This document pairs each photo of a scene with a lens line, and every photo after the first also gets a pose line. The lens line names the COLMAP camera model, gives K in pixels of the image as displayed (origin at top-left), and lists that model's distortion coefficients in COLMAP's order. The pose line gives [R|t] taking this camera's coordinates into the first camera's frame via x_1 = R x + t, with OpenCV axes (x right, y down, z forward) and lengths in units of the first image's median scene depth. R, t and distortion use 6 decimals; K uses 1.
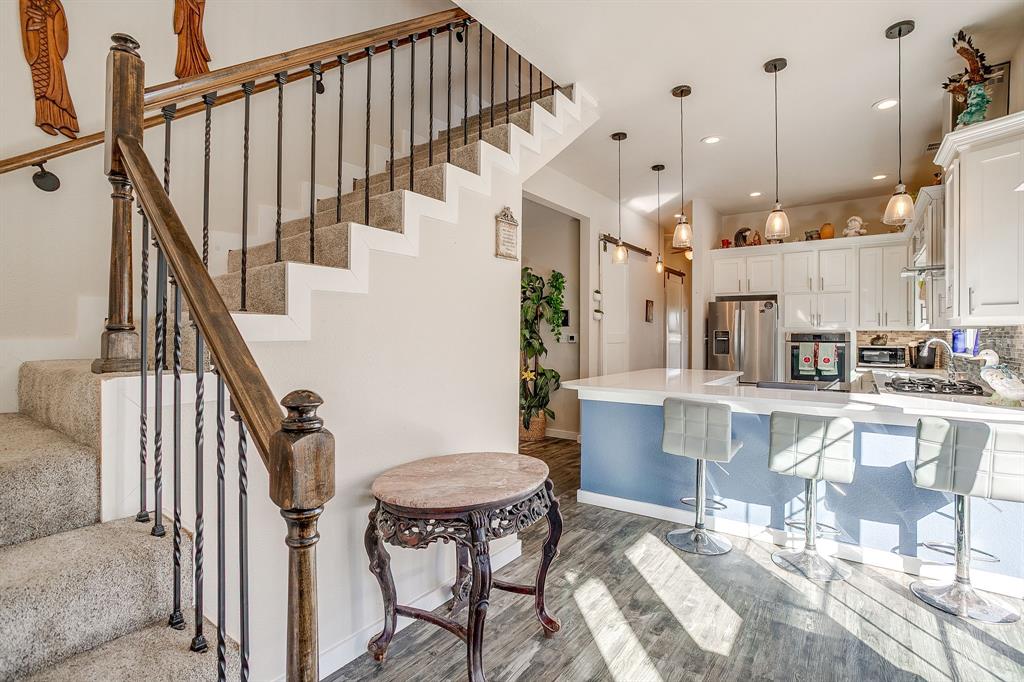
lens RADIAL K [[497.0, 0, 510.5], [0, 497.0, 338.3], [0, 0, 1]] dist [-0.065204, 0.034676]
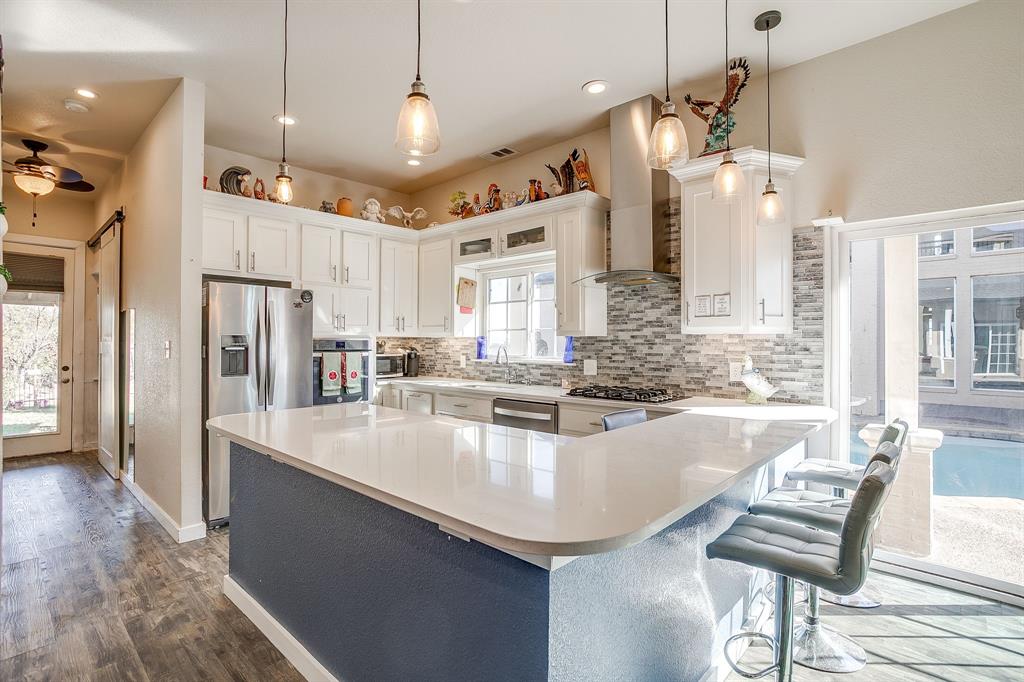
lens RADIAL K [[497.0, 0, 510.5], [0, 497.0, 338.3], [0, 0, 1]] dist [-0.065204, 0.034676]
pose [[0.113747, 0.002736, 0.993506, -0.099060], [0.002084, 0.999993, -0.002992, -0.009602], [-0.993508, 0.002411, 0.113741, 0.663916]]
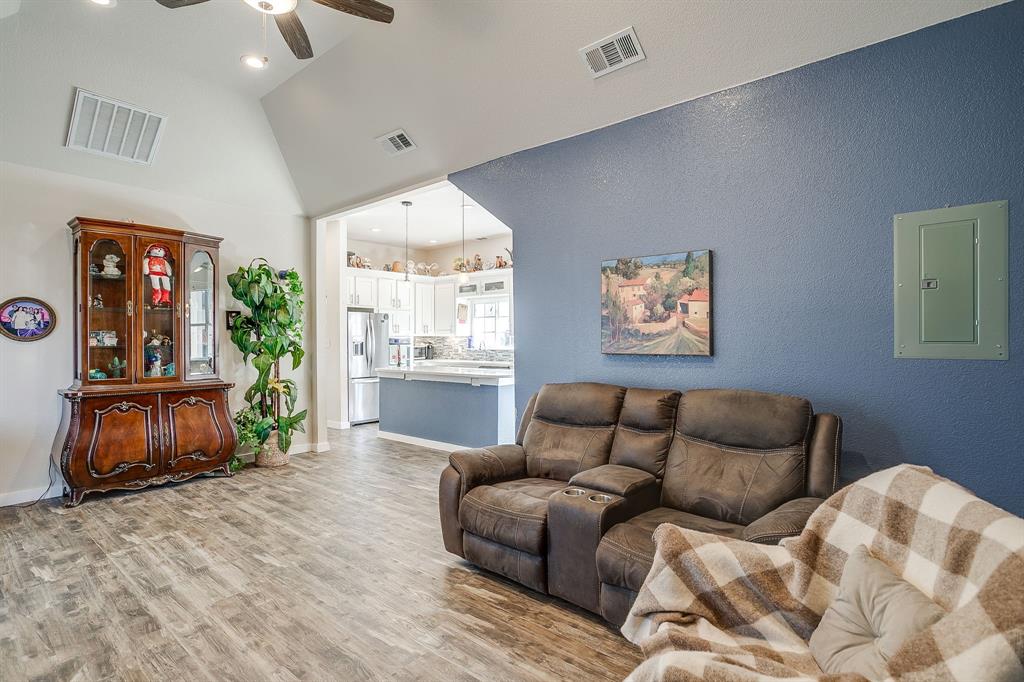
lens RADIAL K [[497.0, 0, 510.5], [0, 497.0, 338.3], [0, 0, 1]] dist [-0.065204, 0.034676]
pose [[0.058116, -0.003614, 0.998303, -0.805195], [0.009910, 0.999946, 0.003043, -0.011050], [-0.998261, 0.009716, 0.058149, 0.595424]]
